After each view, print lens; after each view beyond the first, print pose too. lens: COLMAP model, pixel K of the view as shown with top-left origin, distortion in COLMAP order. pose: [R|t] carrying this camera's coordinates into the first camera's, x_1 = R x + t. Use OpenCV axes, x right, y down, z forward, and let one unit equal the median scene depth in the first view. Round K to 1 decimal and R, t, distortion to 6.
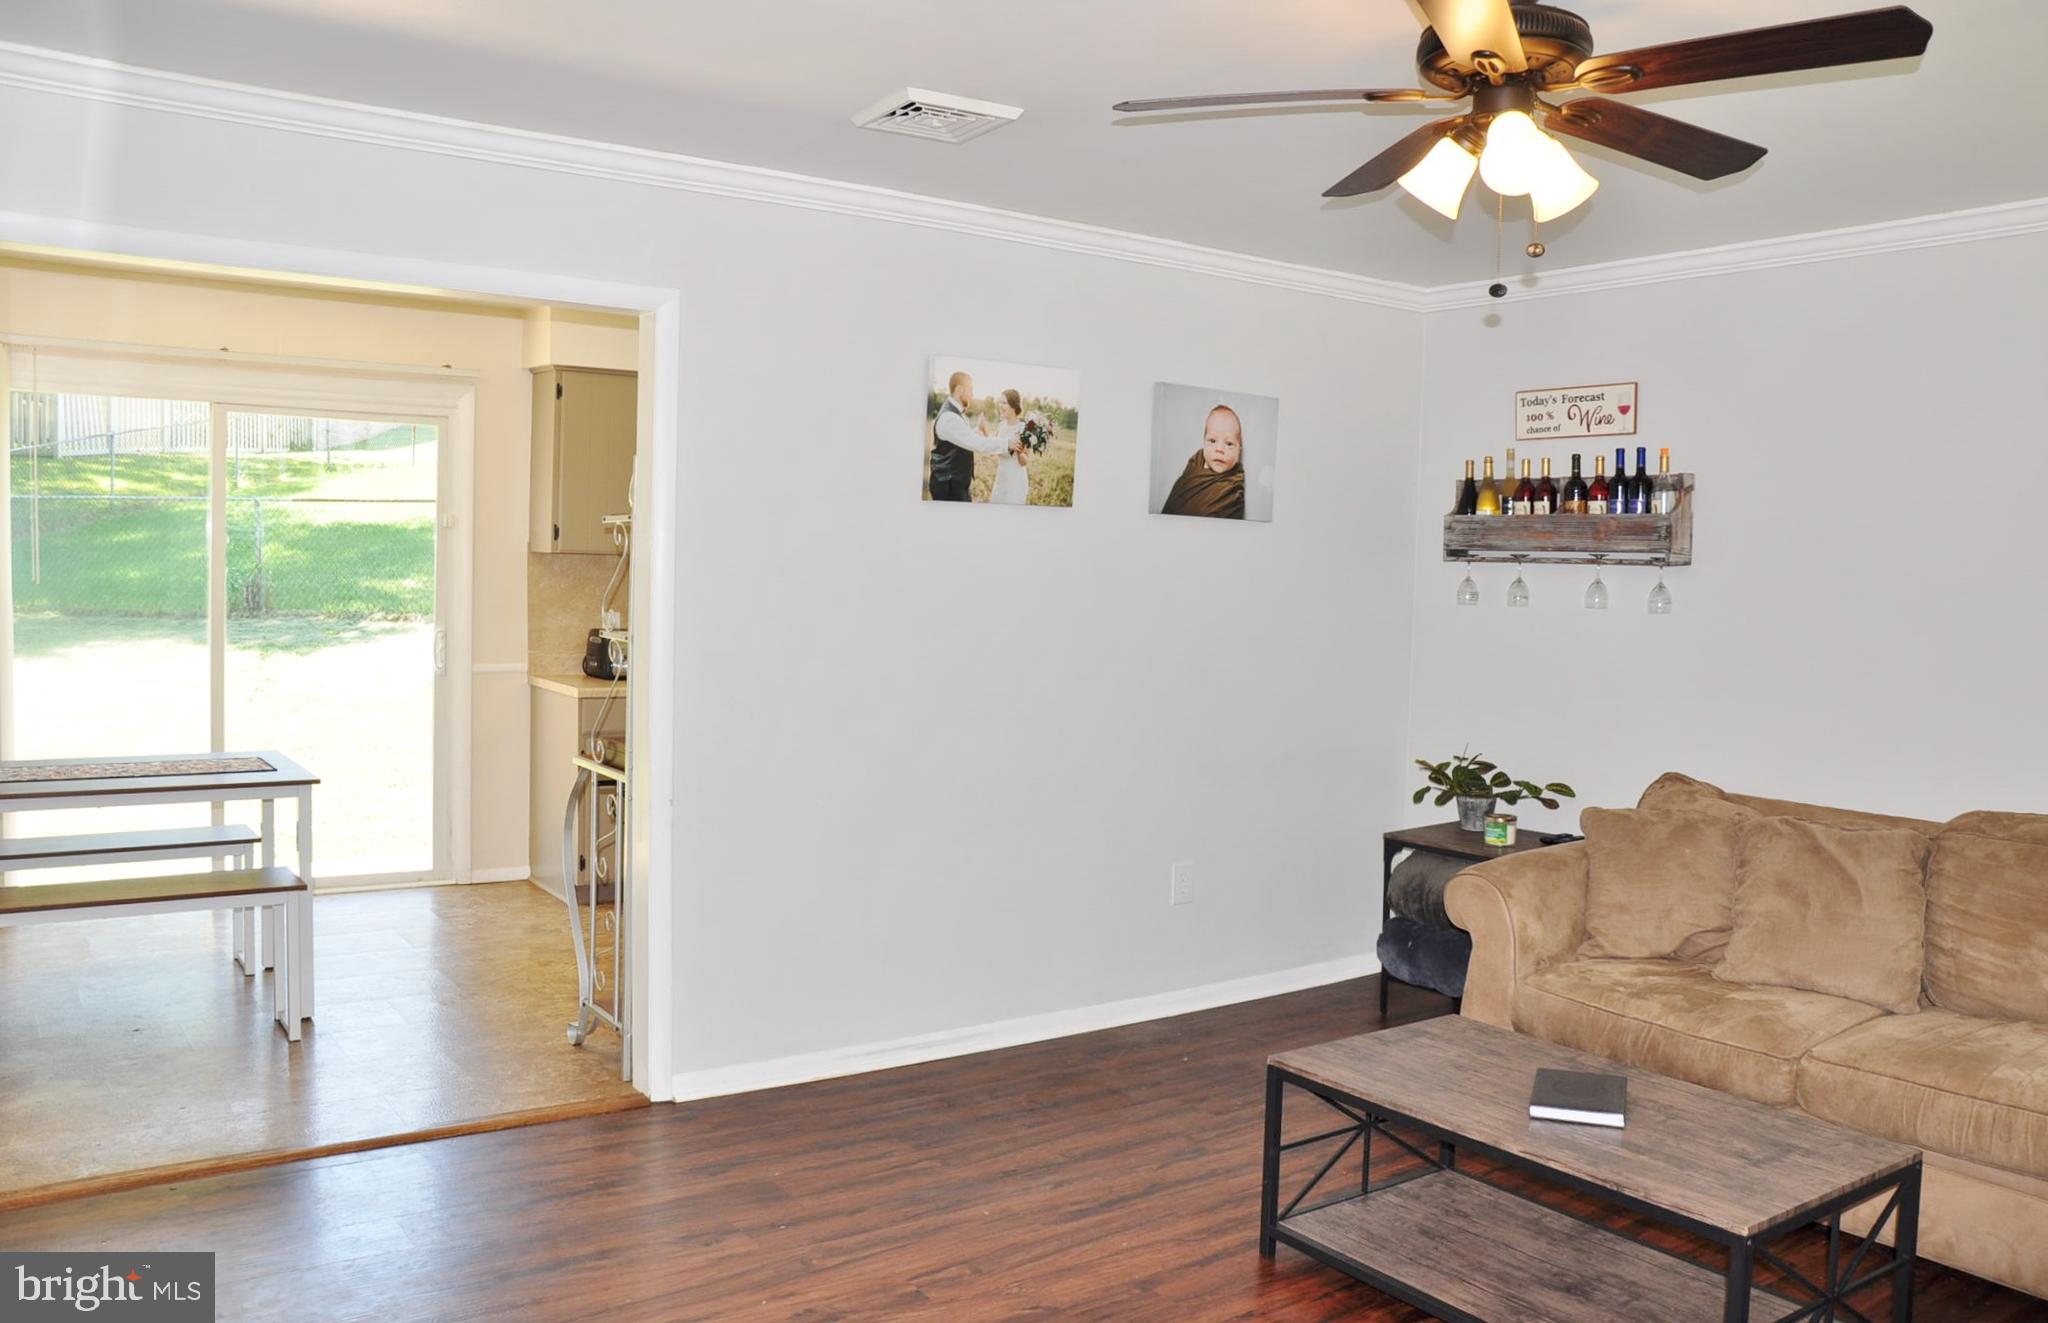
lens RADIAL K [[1615.3, 0, 1024.0], [0, 1615.3, 661.5], [0, 0, 1]] dist [-0.155840, 0.129503]
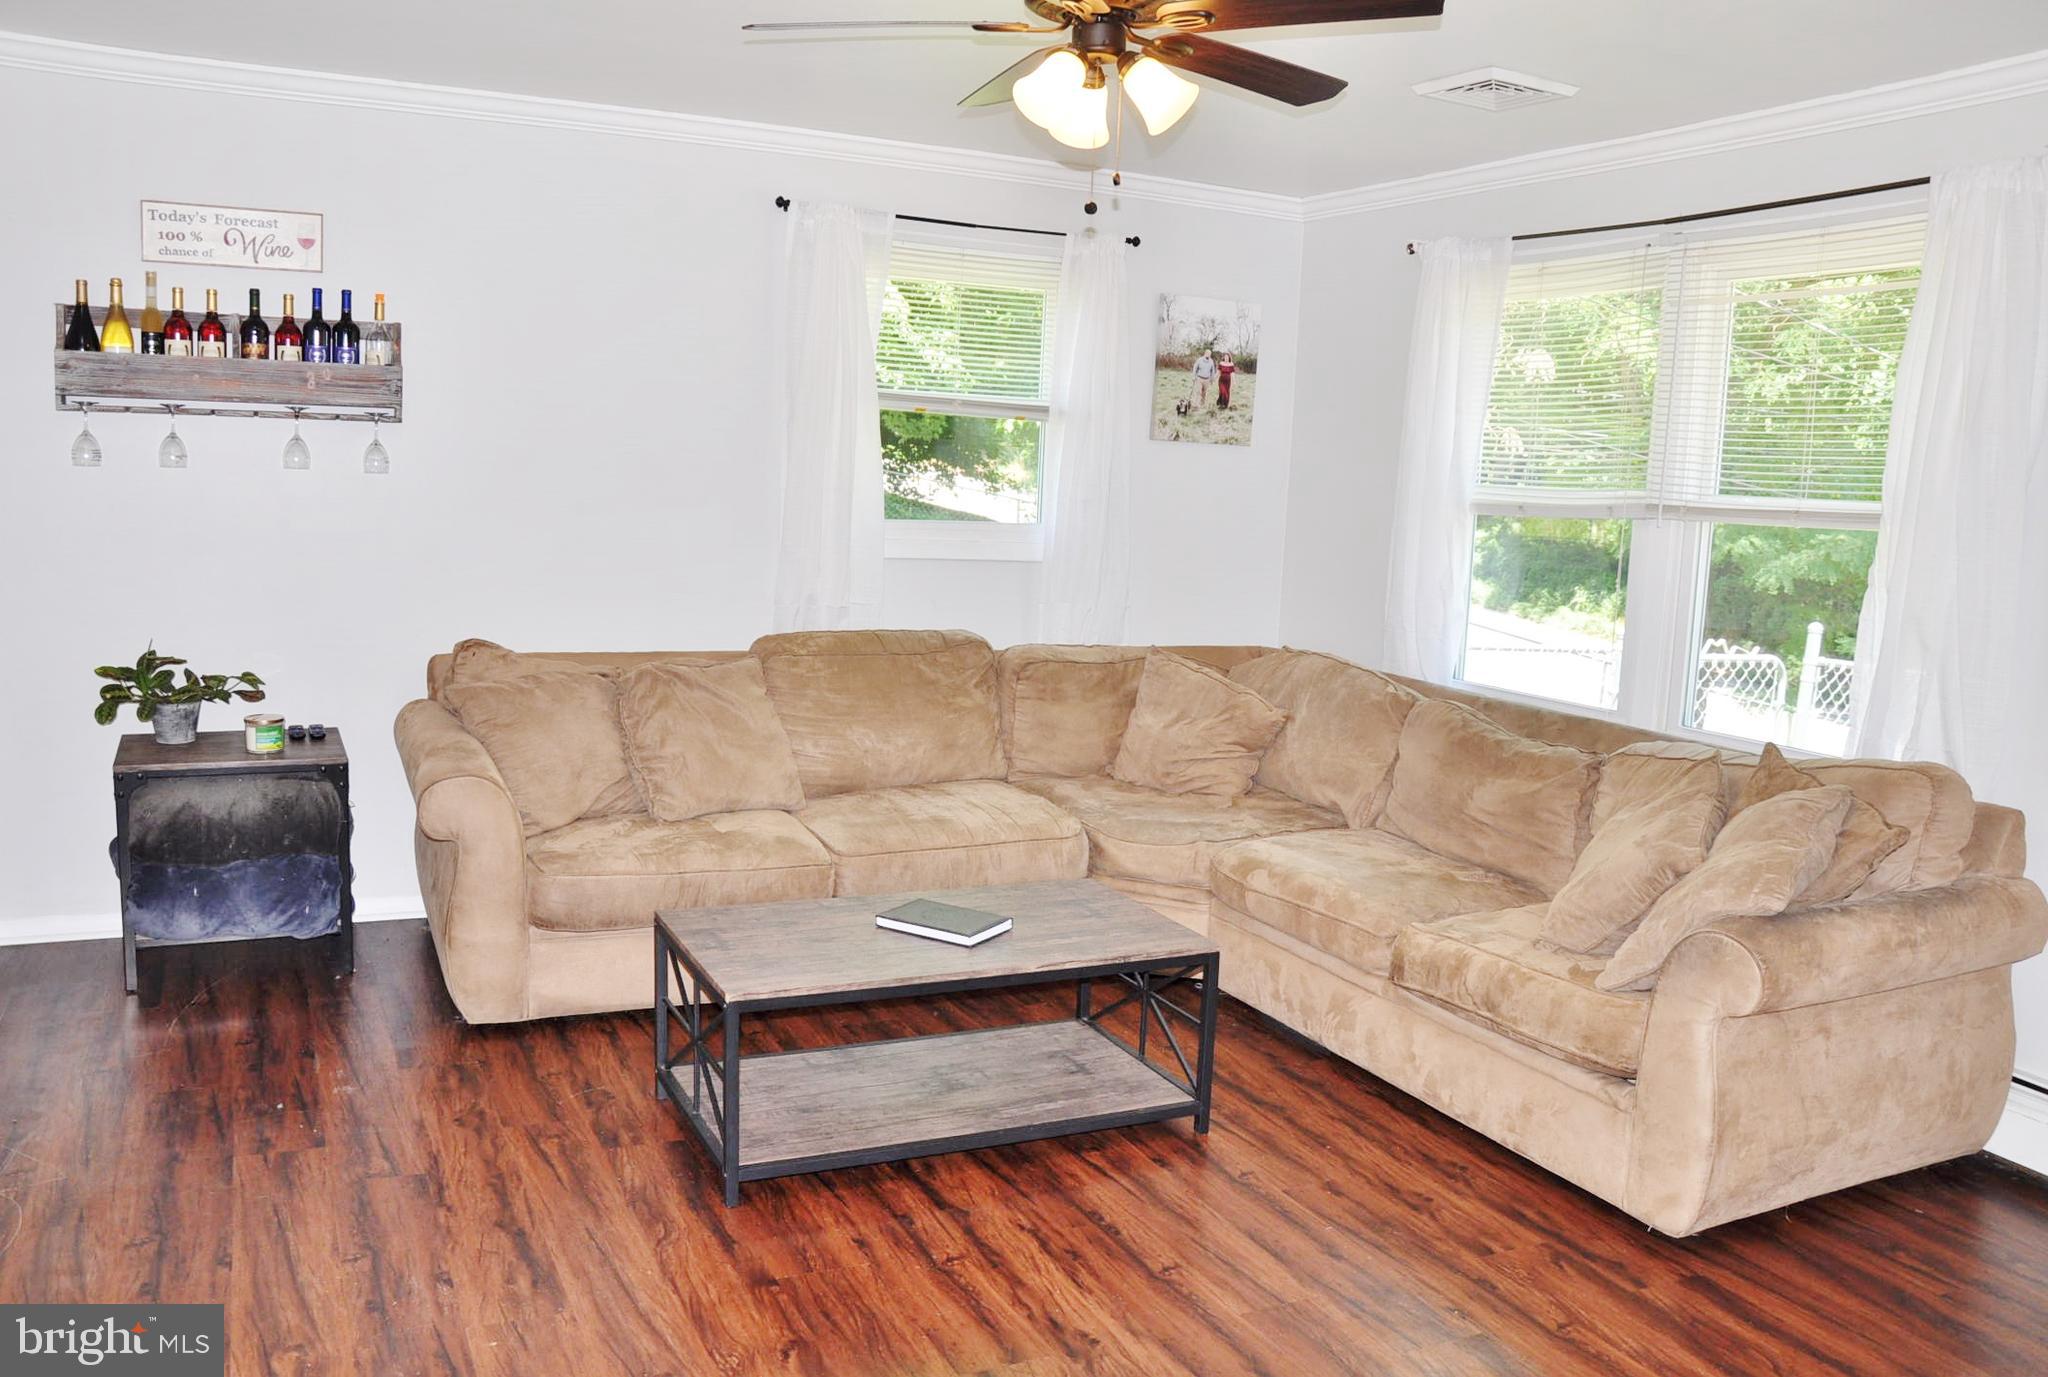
lens RADIAL K [[1636.0, 0, 1024.0], [0, 1636.0, 688.5], [0, 0, 1]] dist [-0.166059, 0.136850]
pose [[0.164635, -0.154015, 0.974256, -0.454067], [0.015643, 0.988018, 0.153547, -0.041773], [-0.986230, -0.010039, 0.165072, 0.451252]]
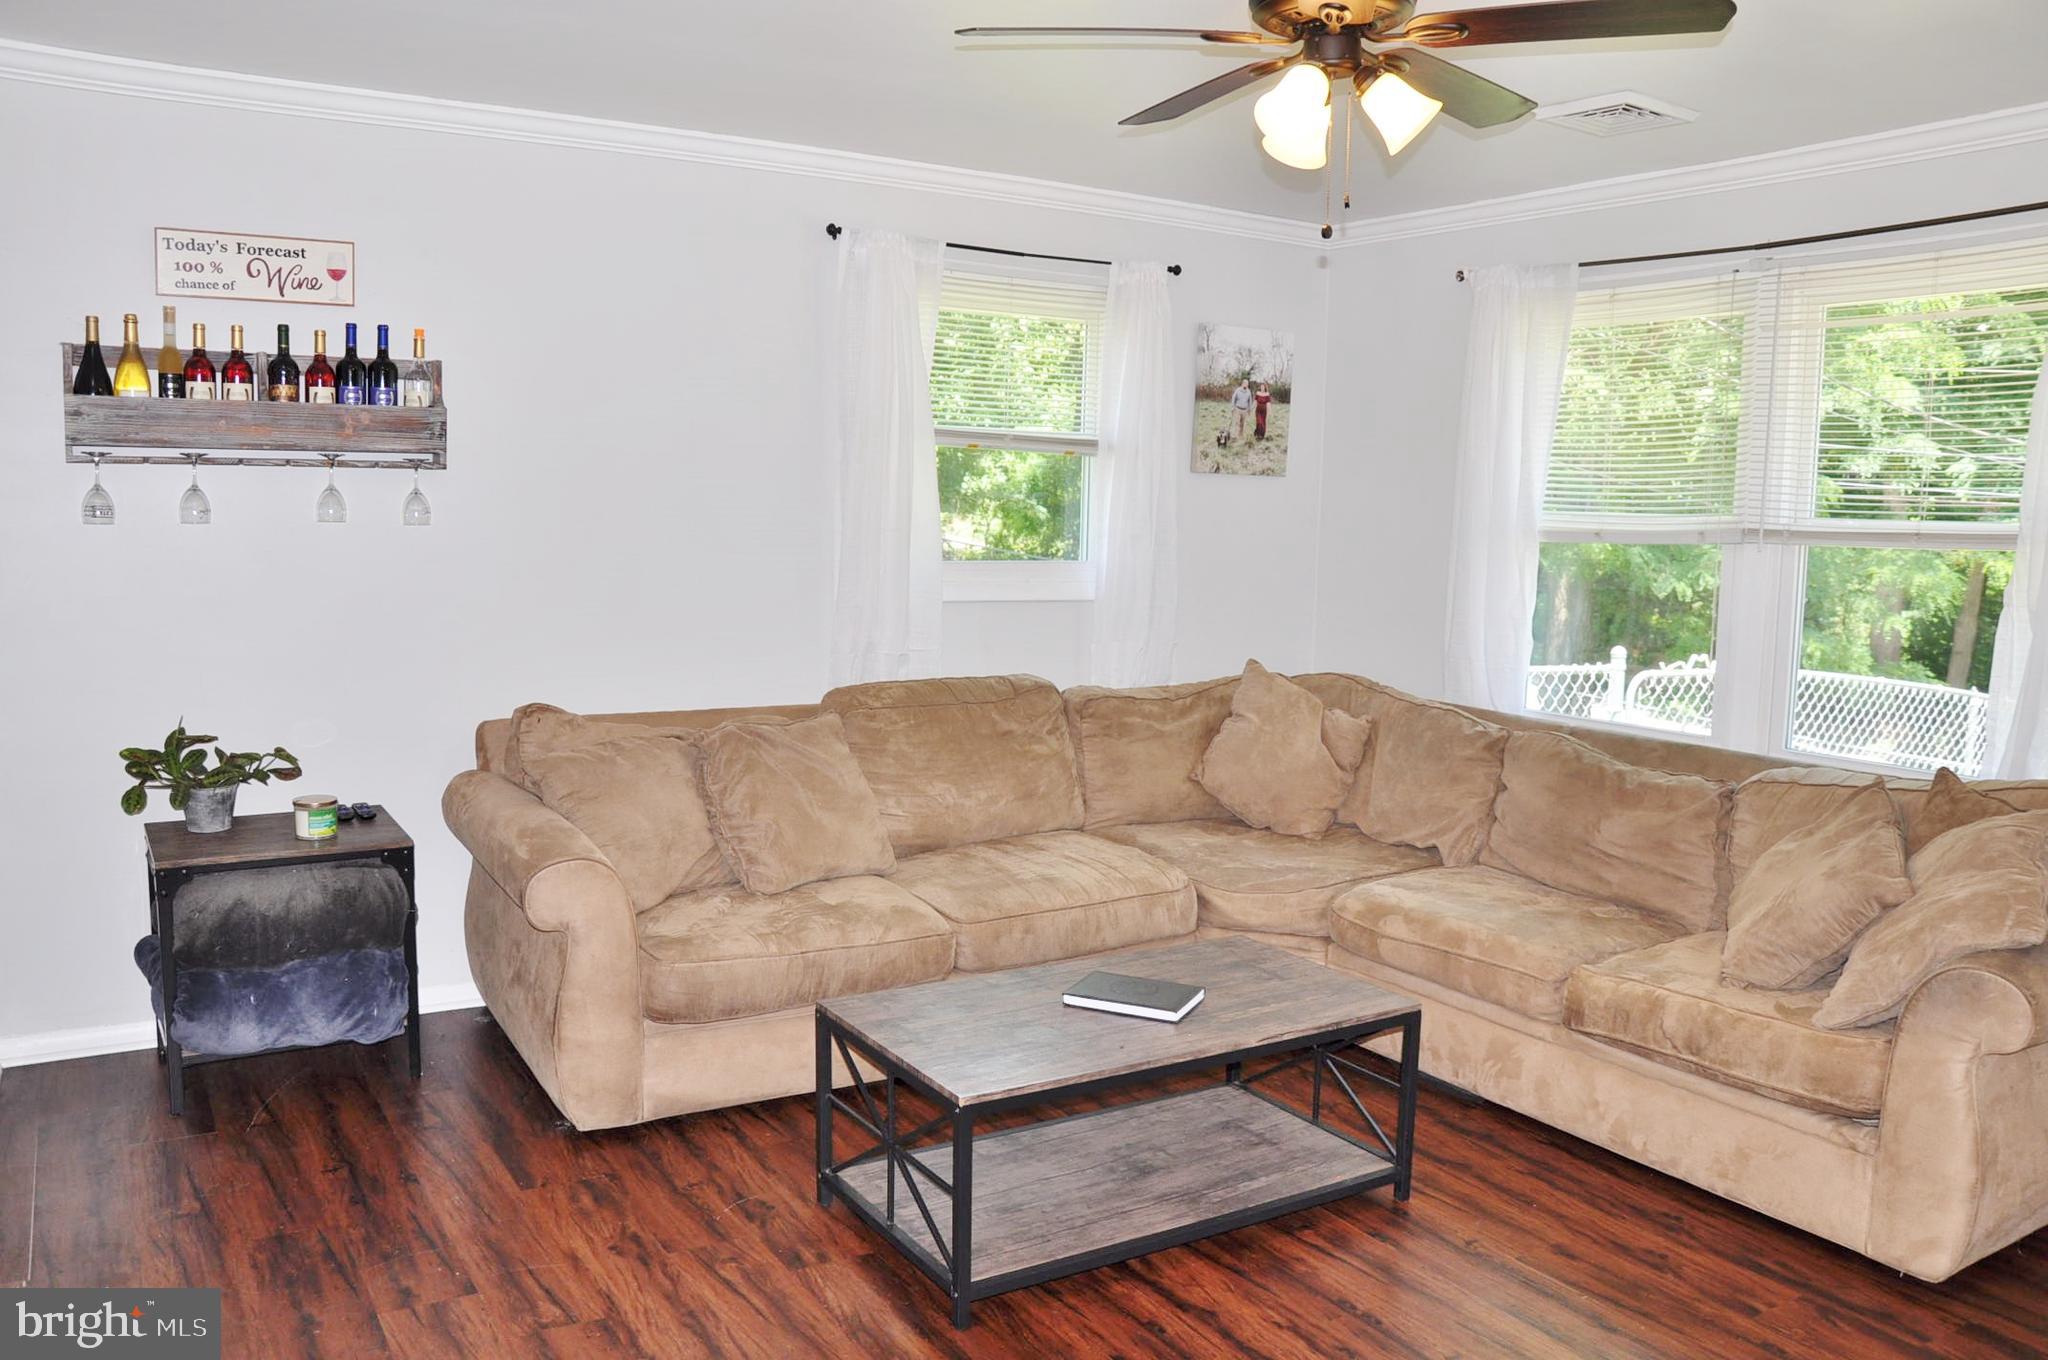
lens RADIAL K [[1603.7, 0, 1024.0], [0, 1603.7, 680.0], [0, 0, 1]] dist [-0.167107, 0.132758]
pose [[0.061363, -0.137991, 0.988531, -0.408585], [0.034521, 0.990098, 0.136067, -0.049398], [-0.997518, 0.025776, 0.065519, 0.599921]]
